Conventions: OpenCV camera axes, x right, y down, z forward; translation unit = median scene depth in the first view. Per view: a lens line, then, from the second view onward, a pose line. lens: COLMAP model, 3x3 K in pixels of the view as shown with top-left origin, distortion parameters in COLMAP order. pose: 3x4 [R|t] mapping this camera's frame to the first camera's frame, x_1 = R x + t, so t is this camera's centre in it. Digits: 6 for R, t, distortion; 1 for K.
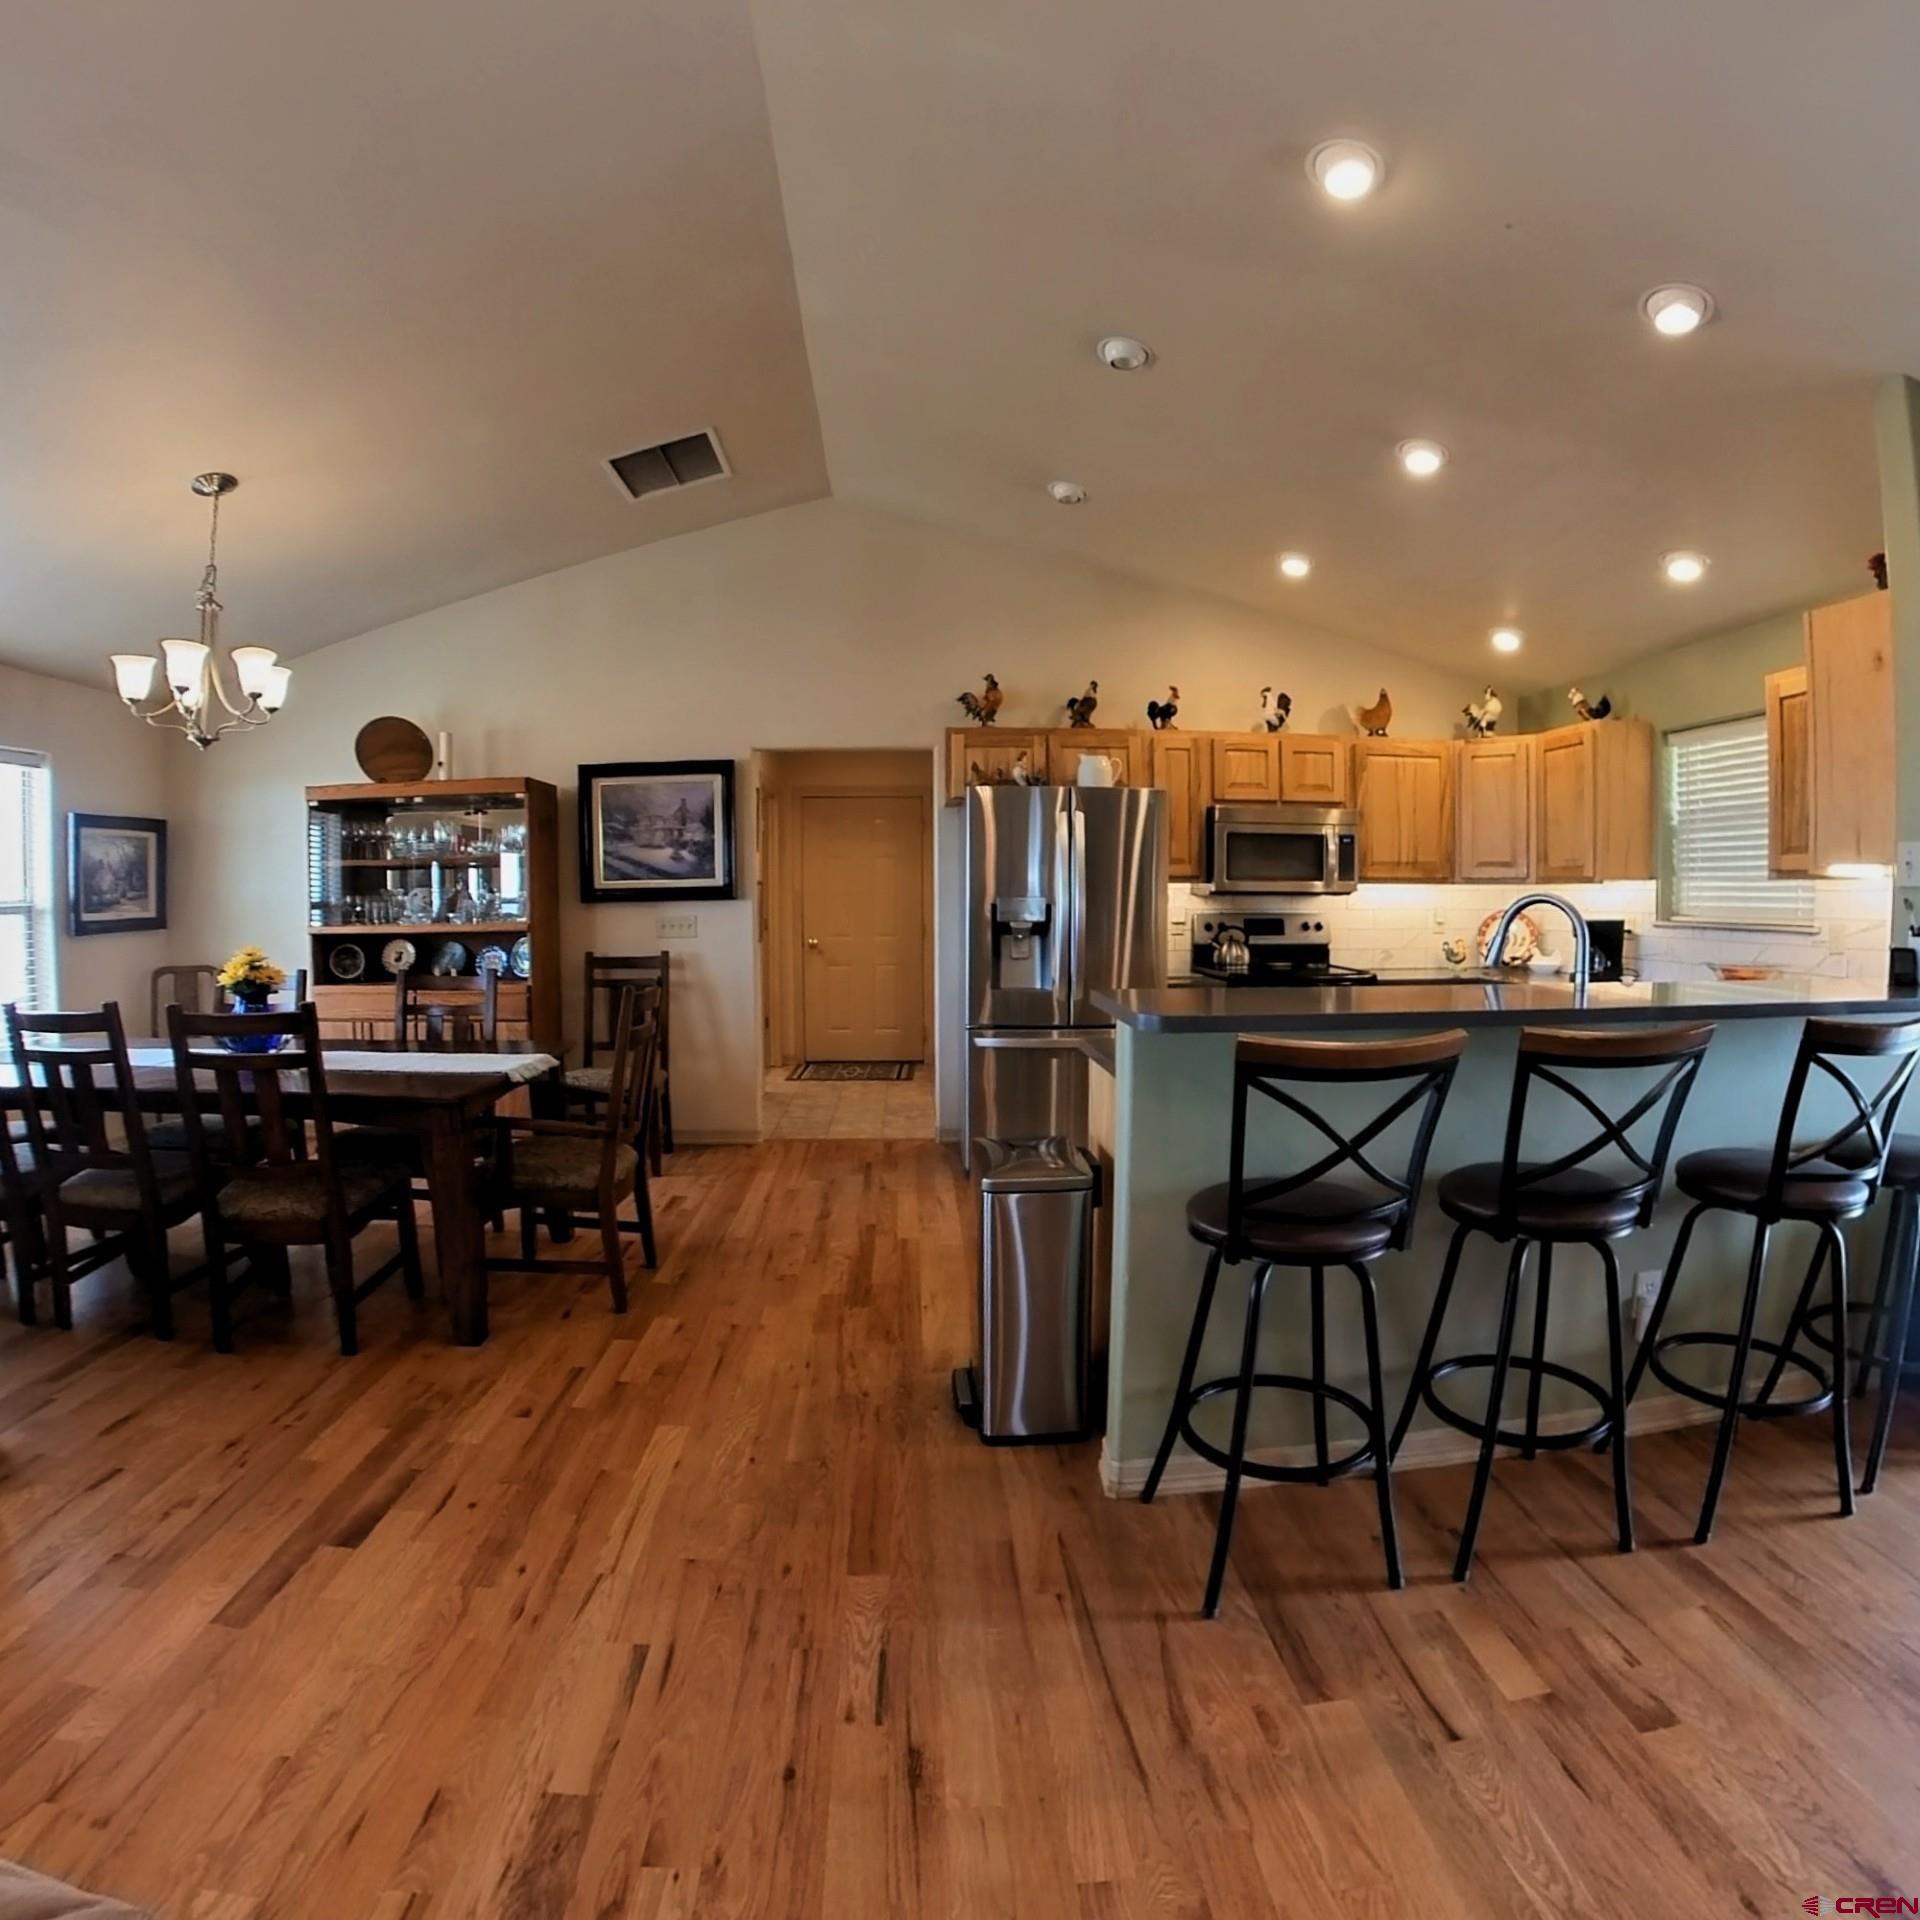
lens RADIAL K [[1014.6, 0, 932.7], [0, 1014.6, 957.4], [0, 0, 1]] dist [-0.173038, 0.026881]
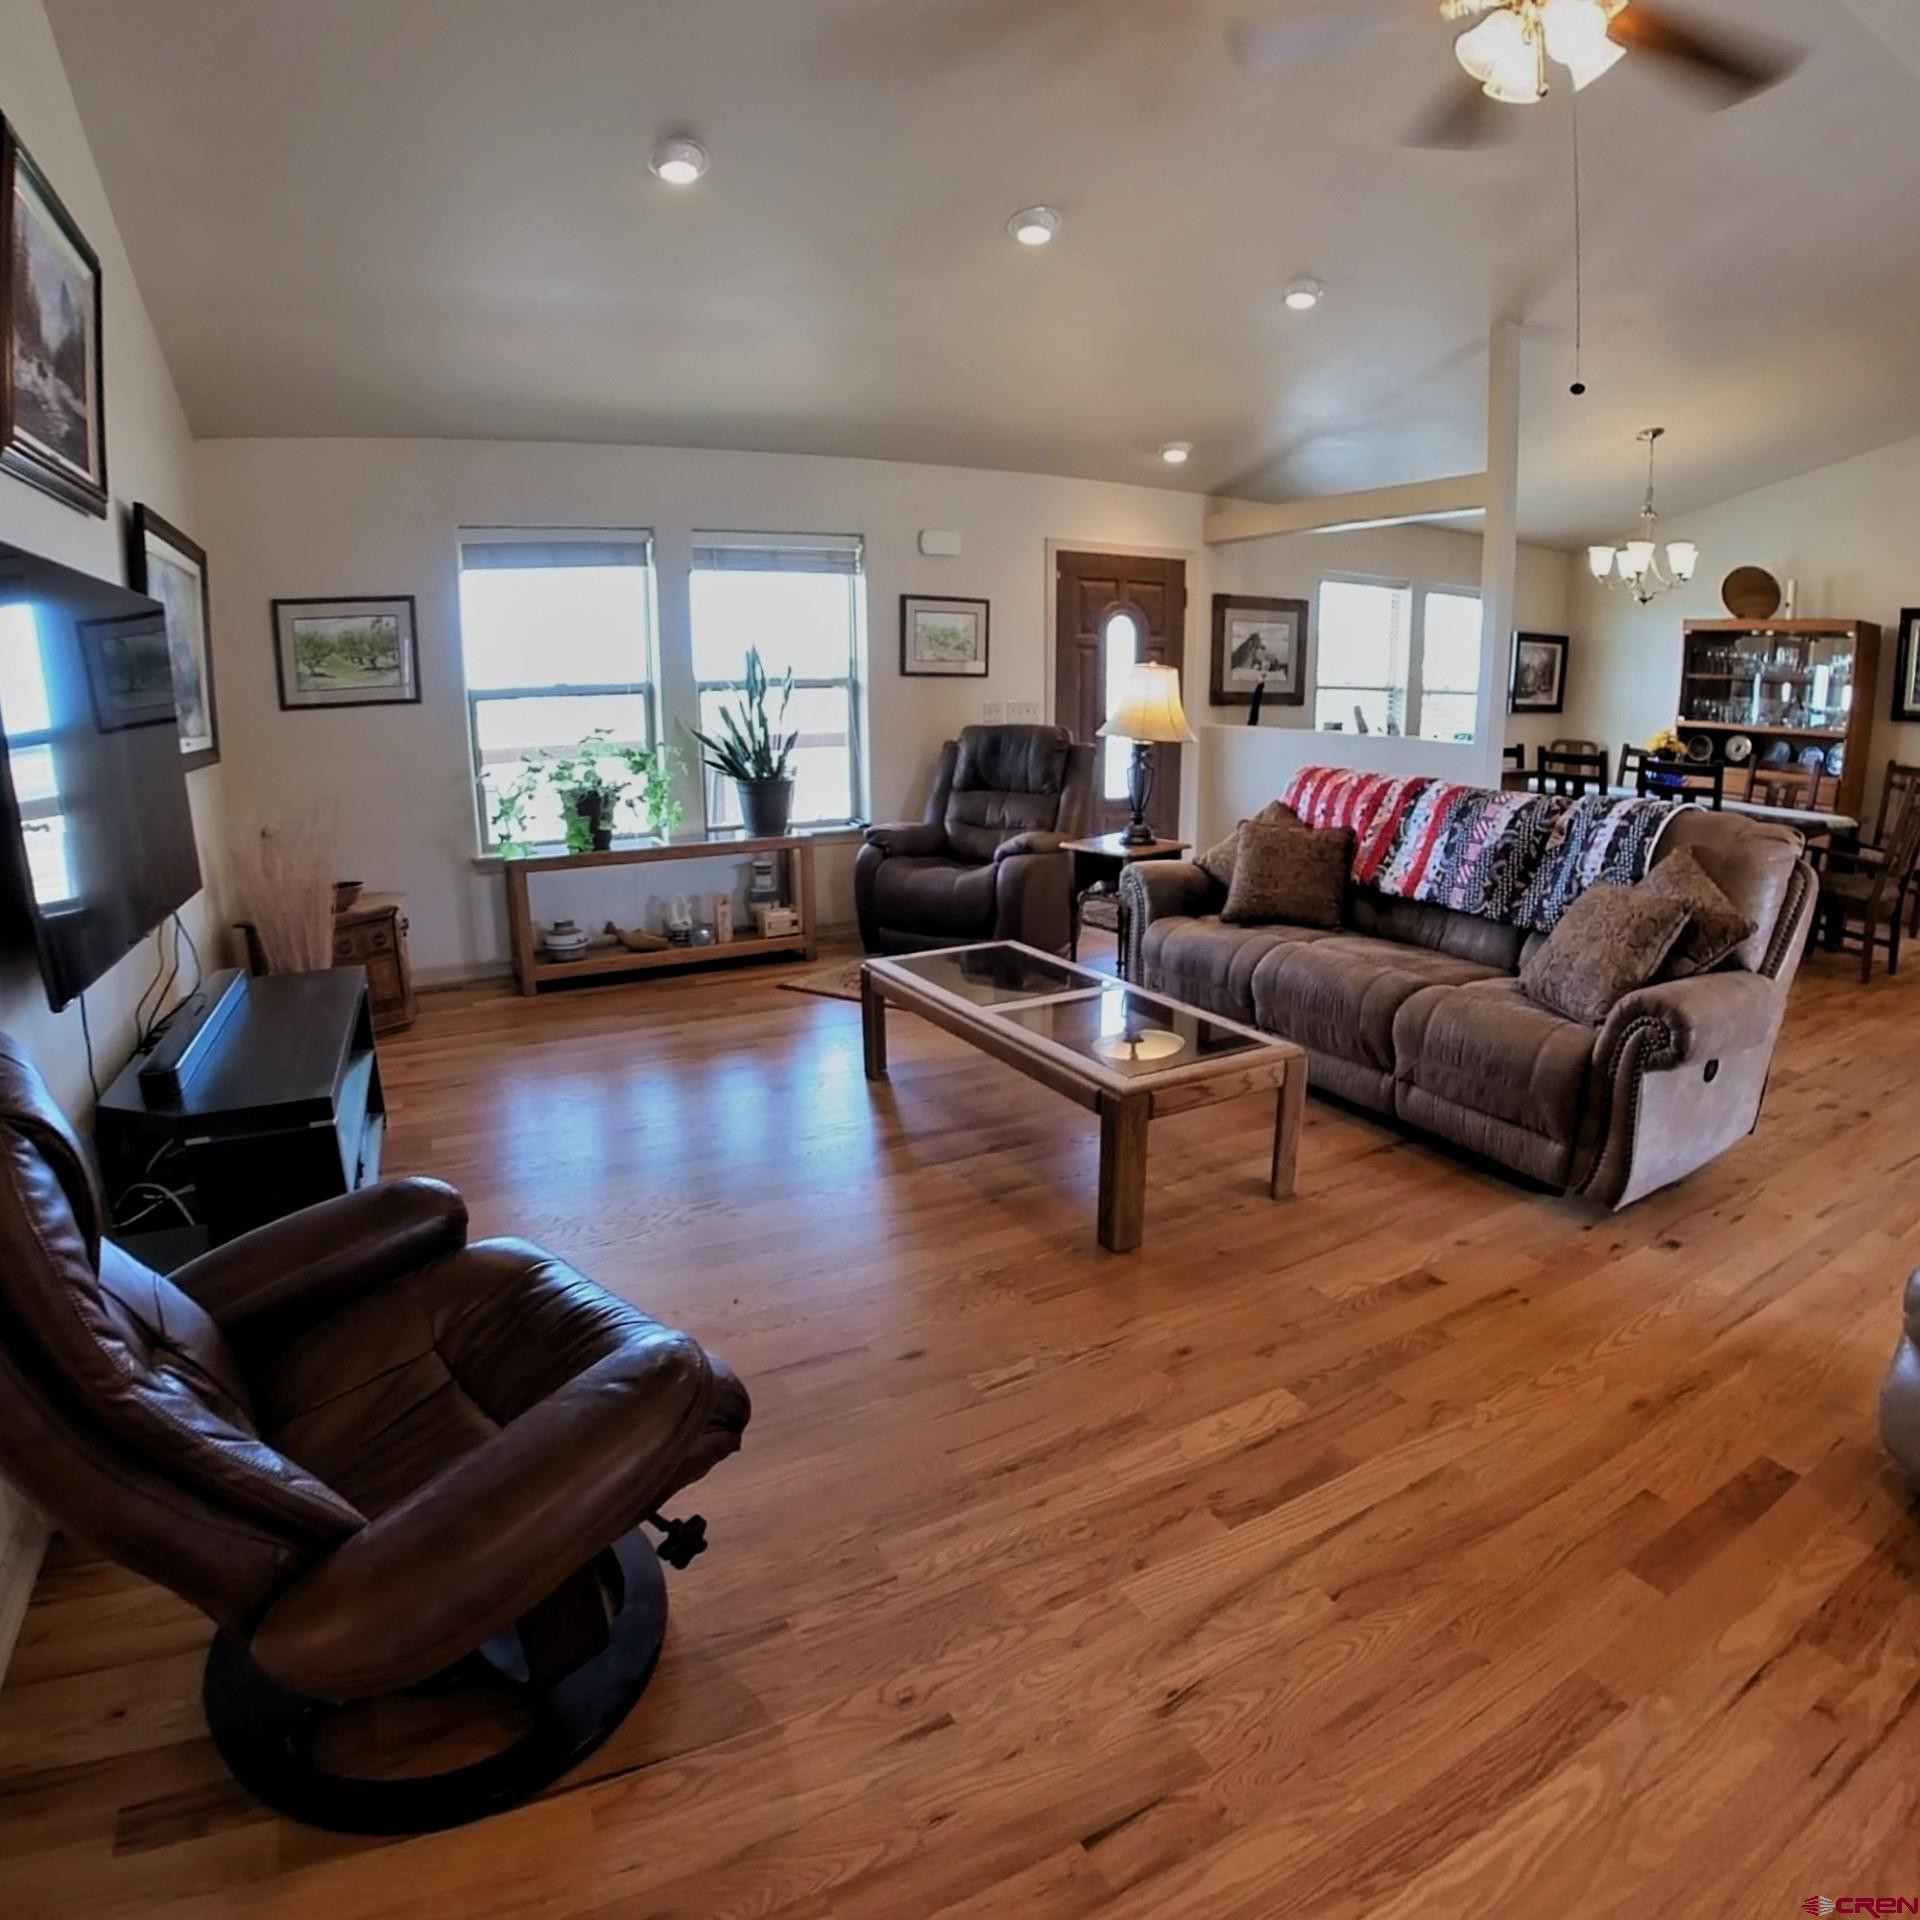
lens RADIAL K [[1113.1, 0, 952.2], [0, 1113.1, 966.7], [0, 0, 1]] dist [-0.170249, 0.023638]
pose [[0.445260, 0.223691, -0.867010, 0.235391], [-0.050244, 0.973008, 0.225235, 0.036295], [0.893991, -0.056726, 0.444480, -0.624010]]
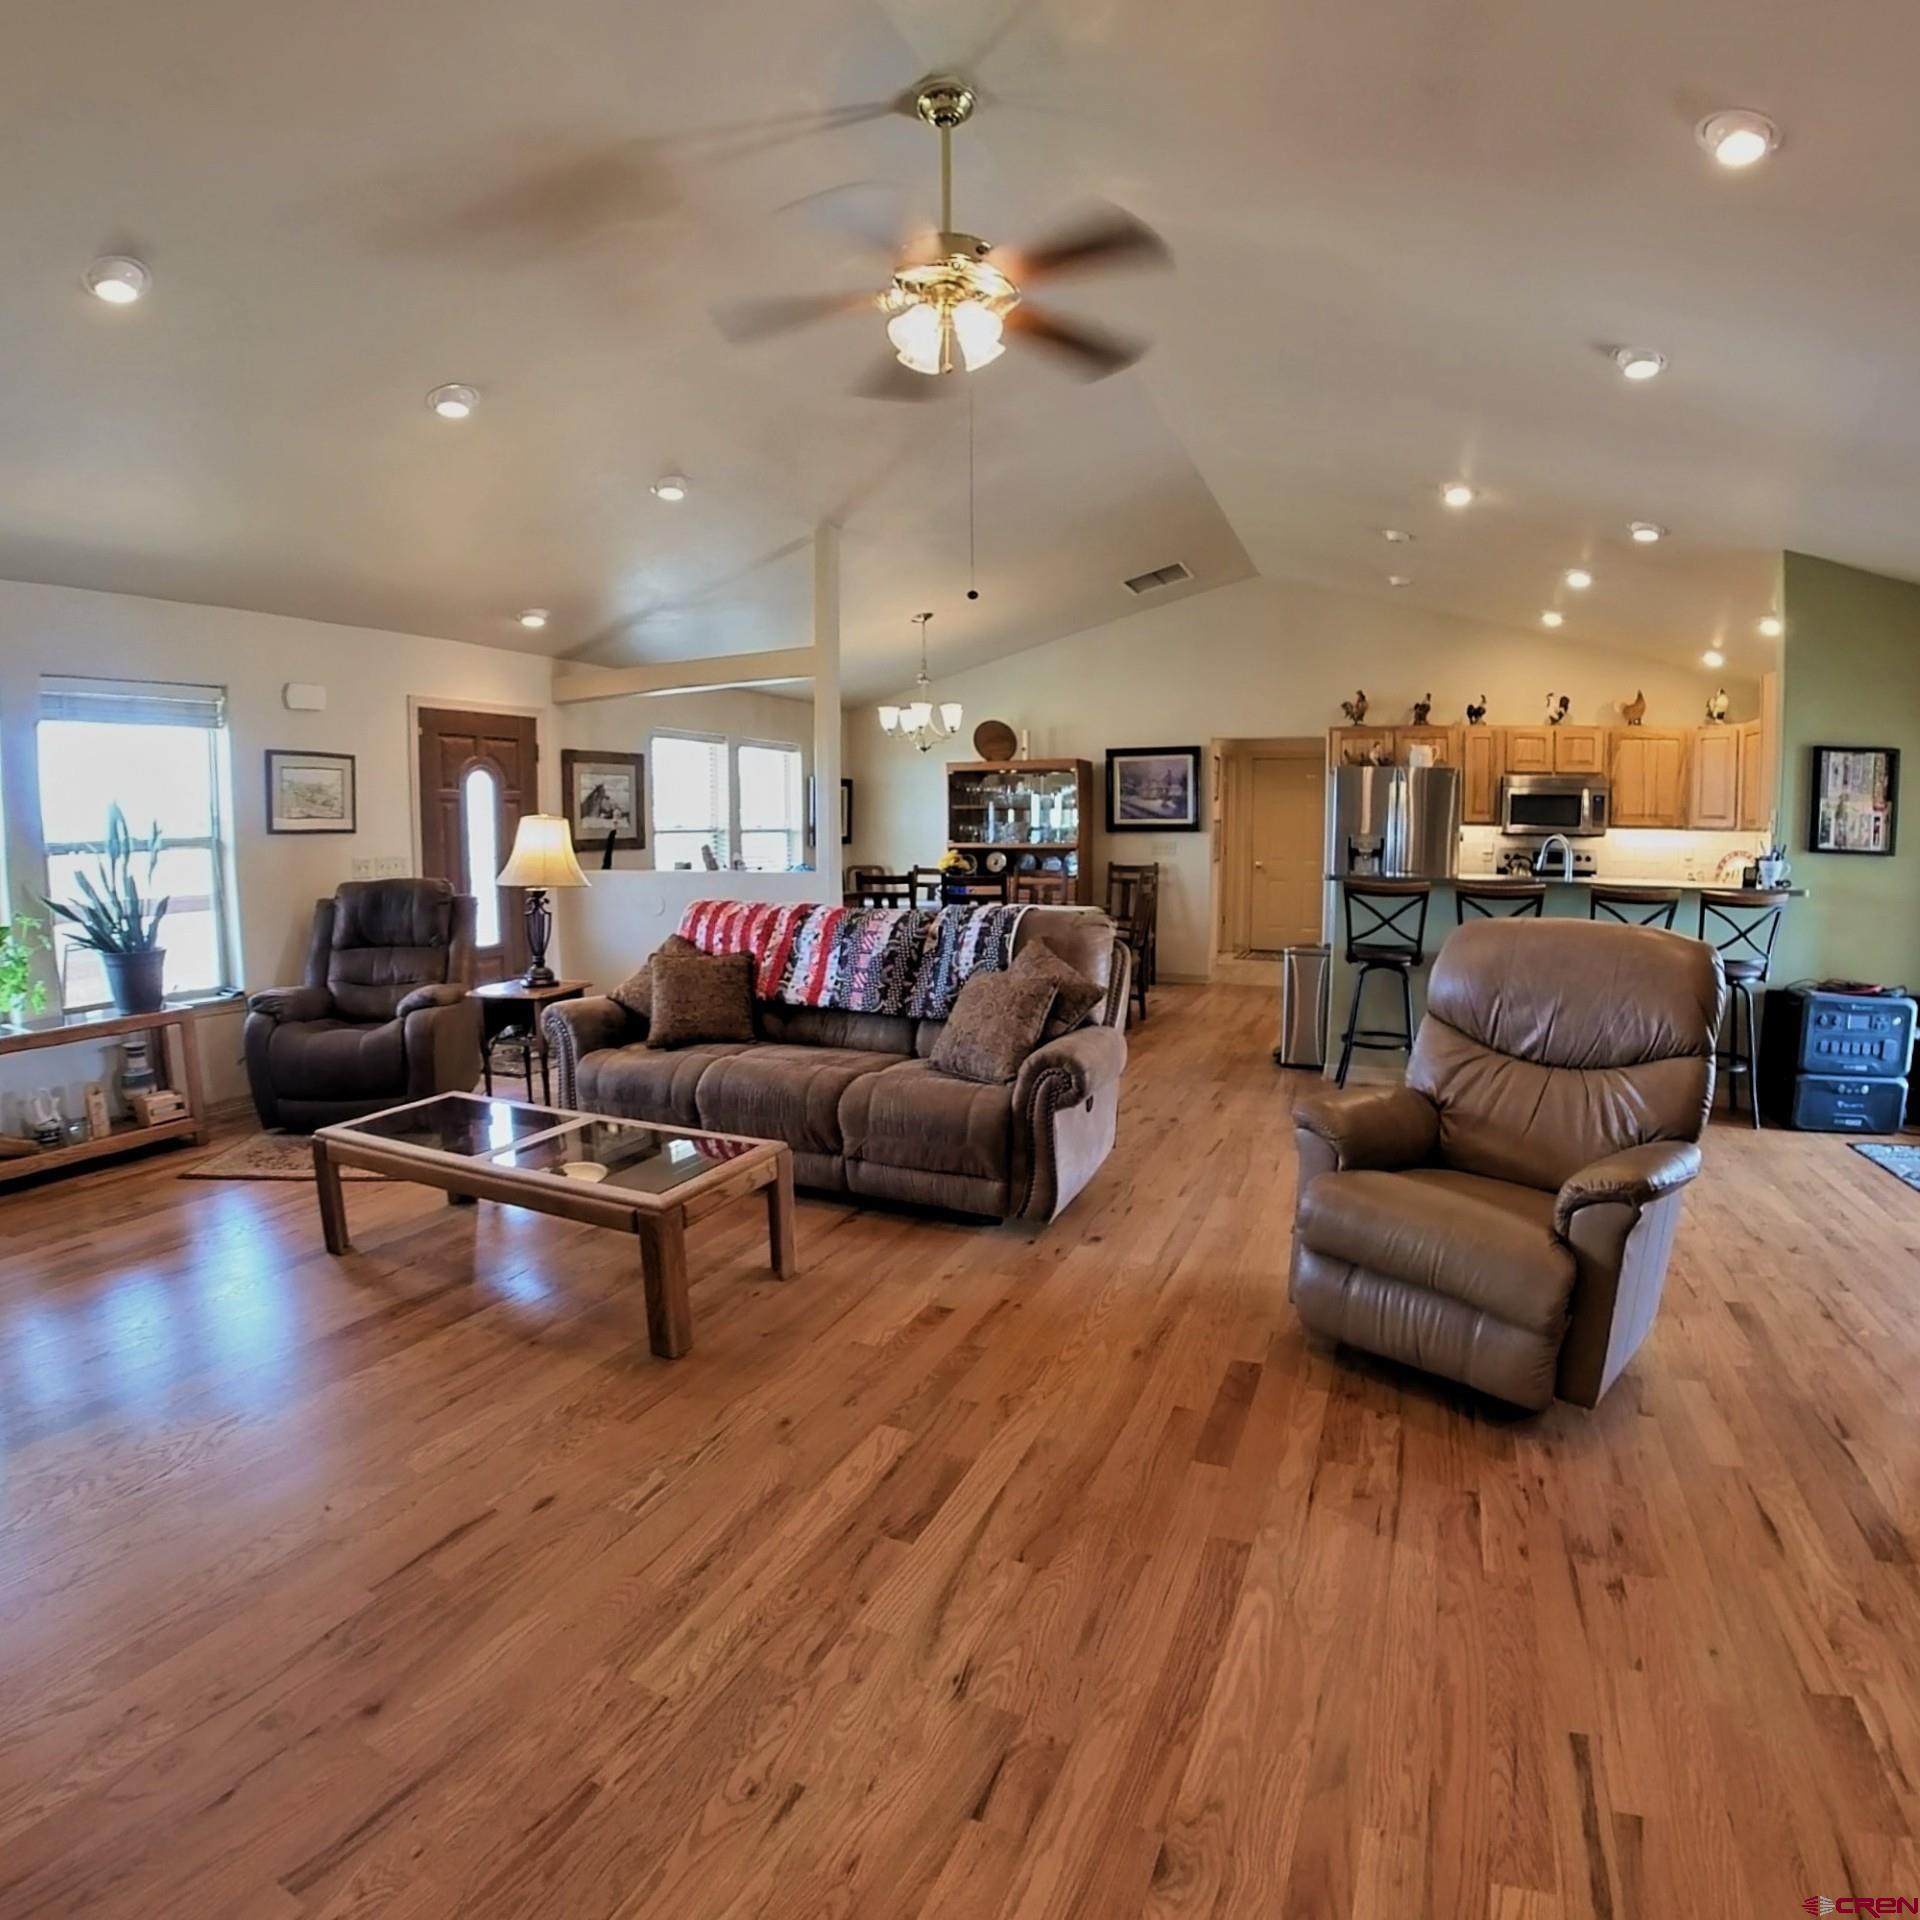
lens RADIAL K [[1049.3, 0, 959.9], [0, 1049.3, 958.1], [0, 0, 1]] dist [-0.177268, 0.020515]
pose [[0.905034, 0.052312, -0.422111, 0.178602], [-0.025561, 0.997304, 0.068789, 0.042717], [0.424571, -0.051466, 0.903931, -0.719922]]
